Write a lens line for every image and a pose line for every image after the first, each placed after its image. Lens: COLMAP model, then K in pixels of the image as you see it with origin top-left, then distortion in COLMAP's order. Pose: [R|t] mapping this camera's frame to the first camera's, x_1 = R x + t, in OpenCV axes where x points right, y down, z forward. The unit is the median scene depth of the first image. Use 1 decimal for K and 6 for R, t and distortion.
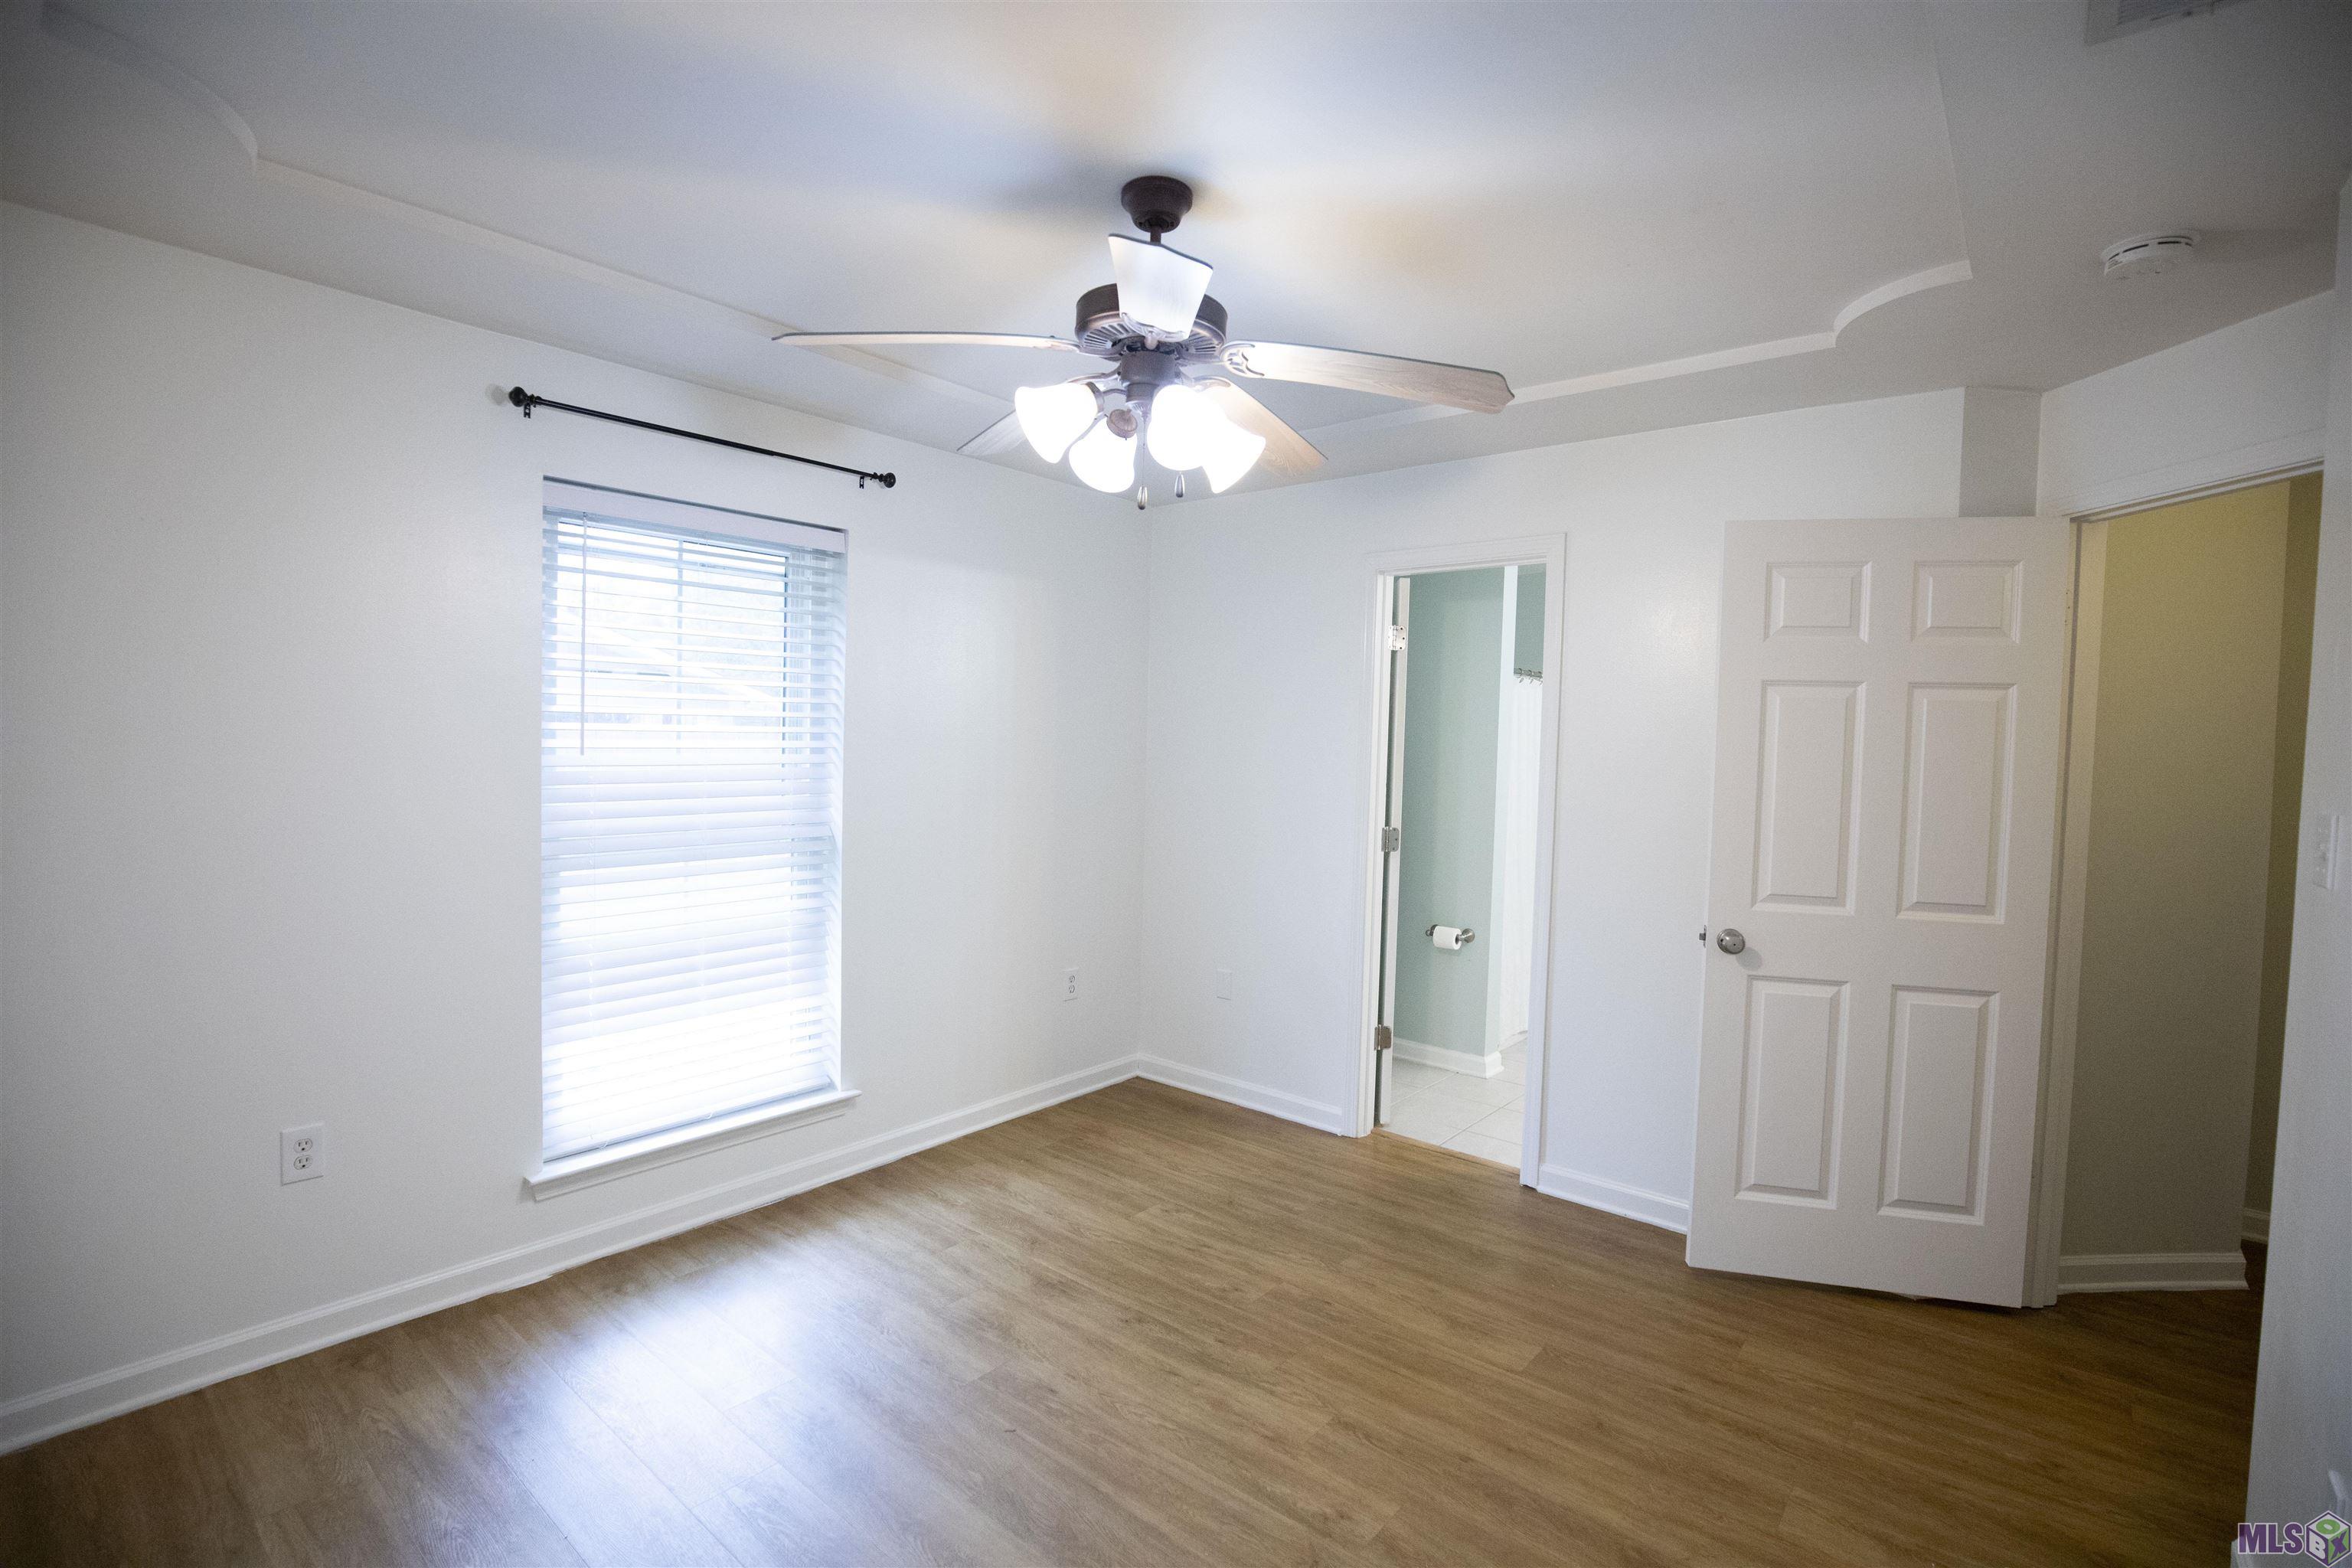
lens RADIAL K [[1065.9, 0, 1174.0], [0, 1065.9, 782.7], [0, 0, 1]] dist [-0.034950, 0.005806]
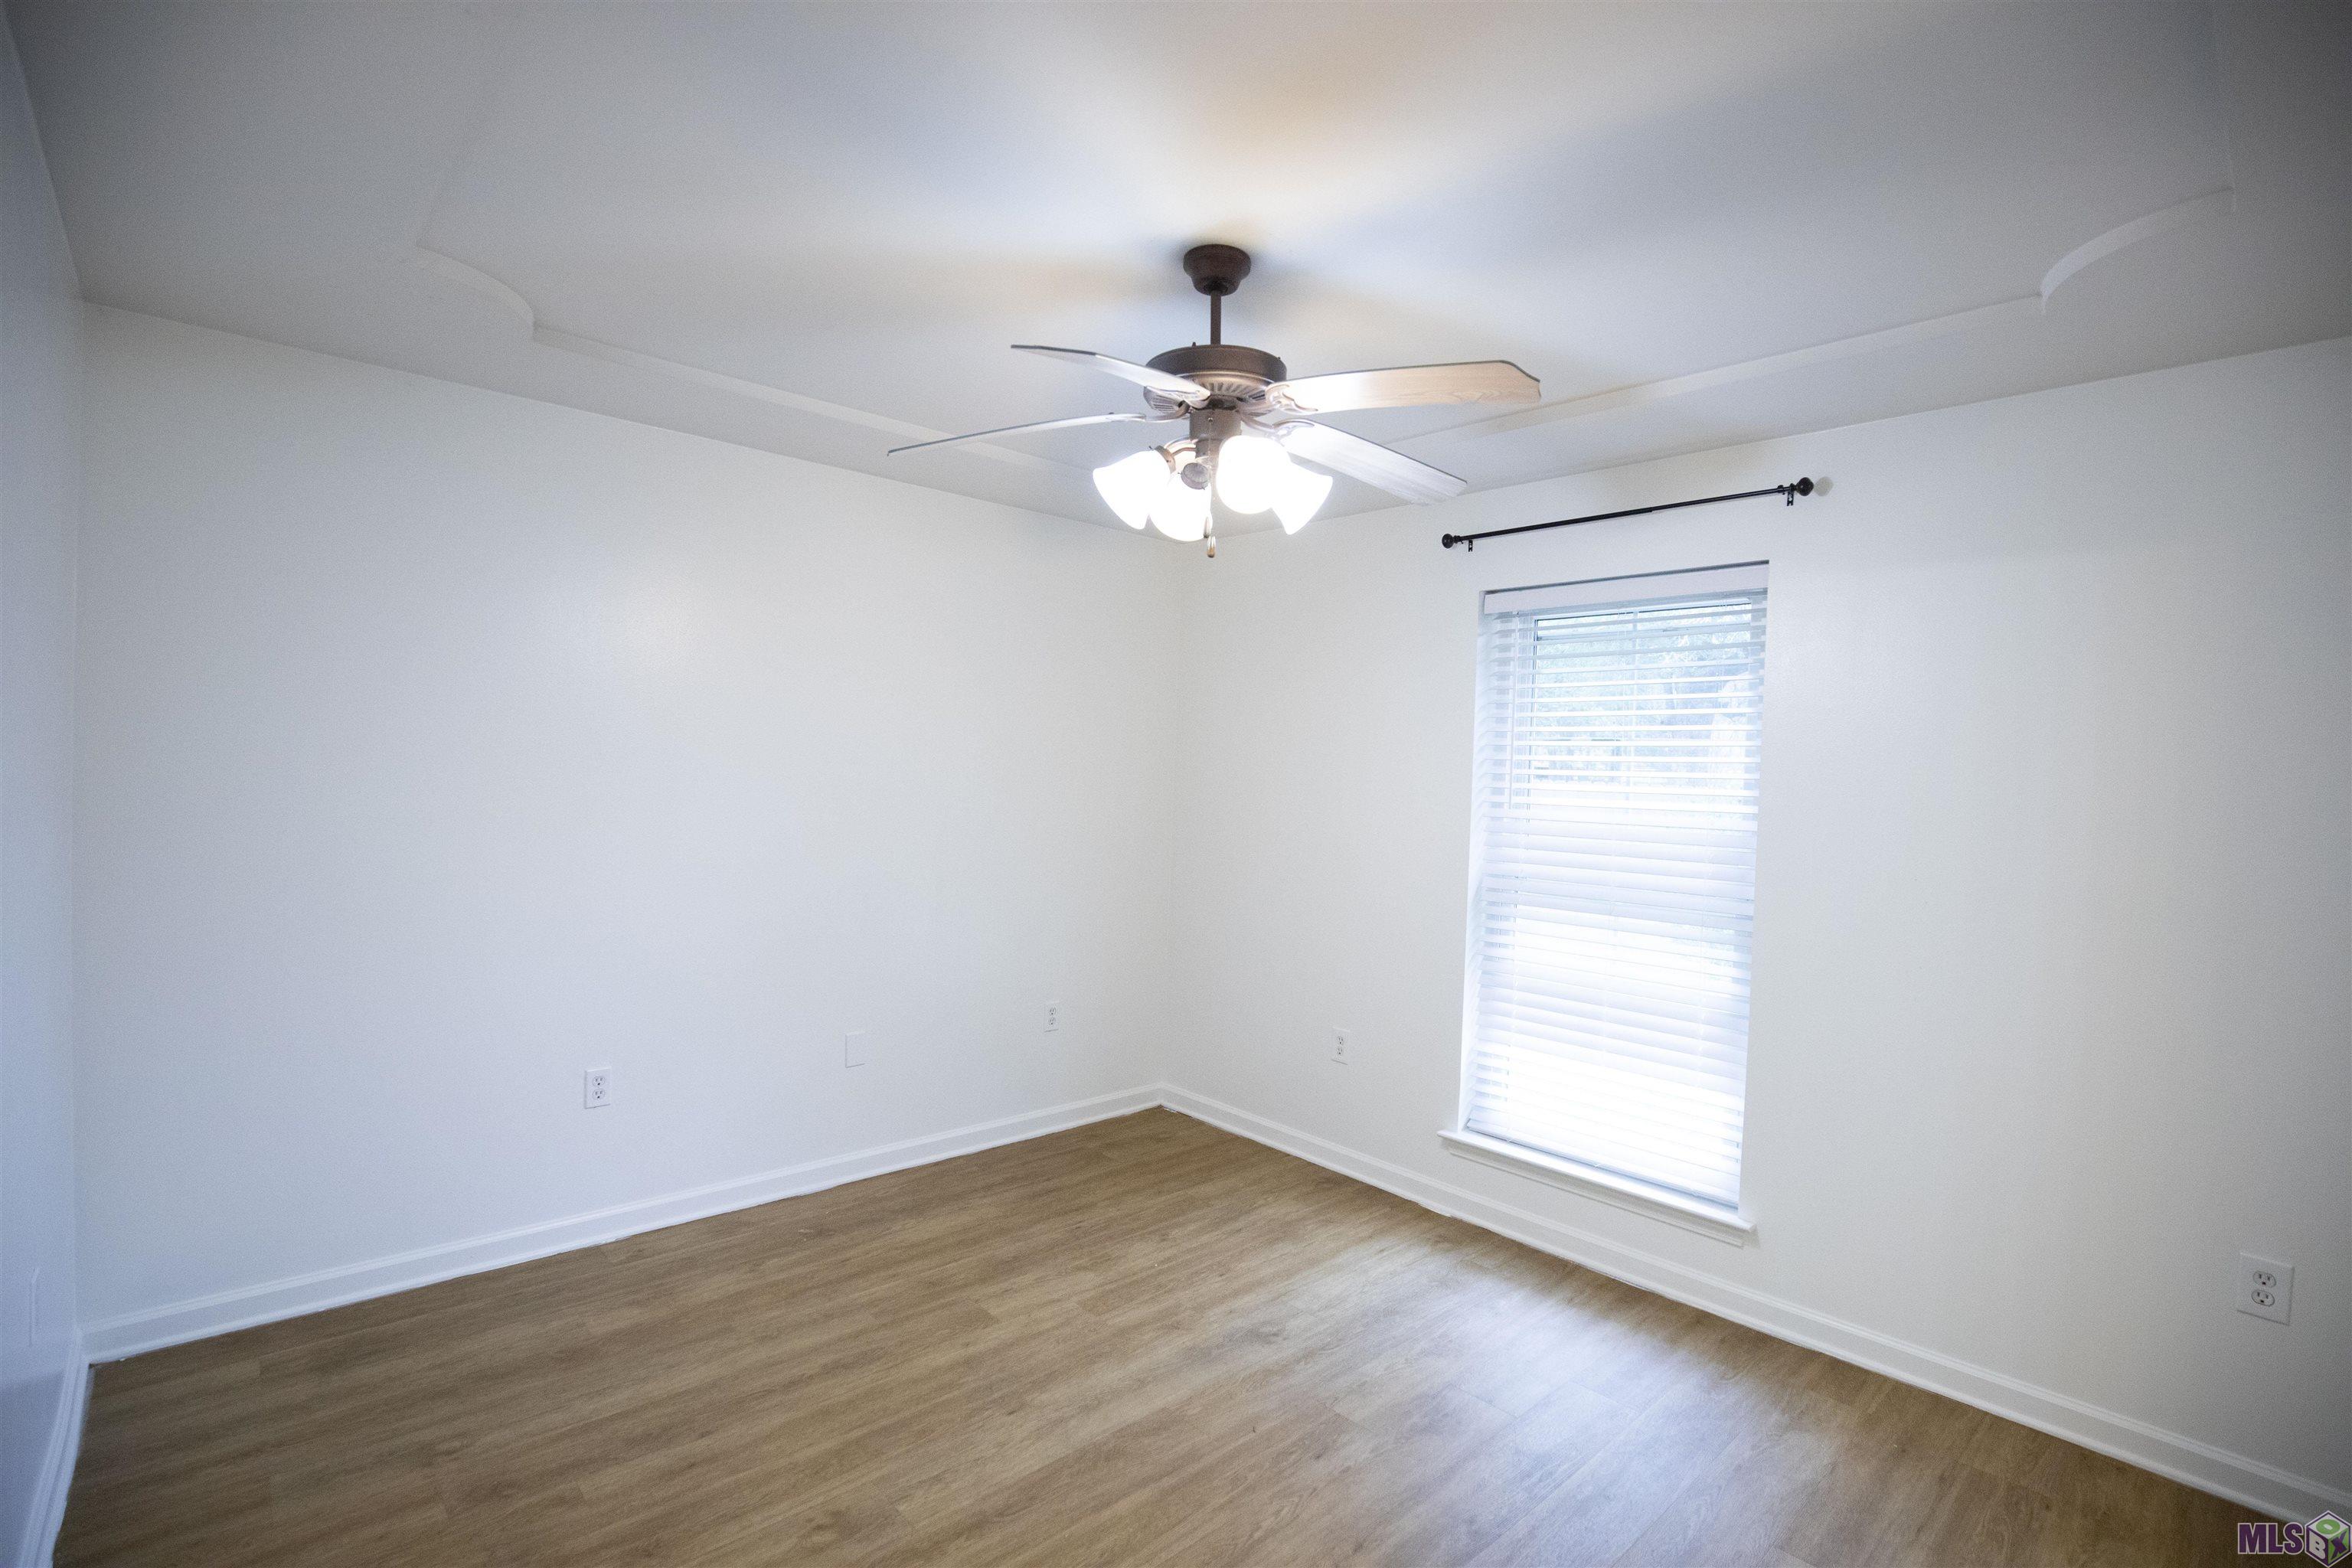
lens RADIAL K [[1065.9, 0, 1173.6], [0, 1065.9, 786.9], [0, 0, 1]] dist [-0.034950, 0.005806]
pose [[-0.124260, -0.007937, -0.992218, 0.631744], [-0.076027, 0.997105, 0.001545, -0.021774], [0.989333, 0.075627, -0.124503, 0.686636]]
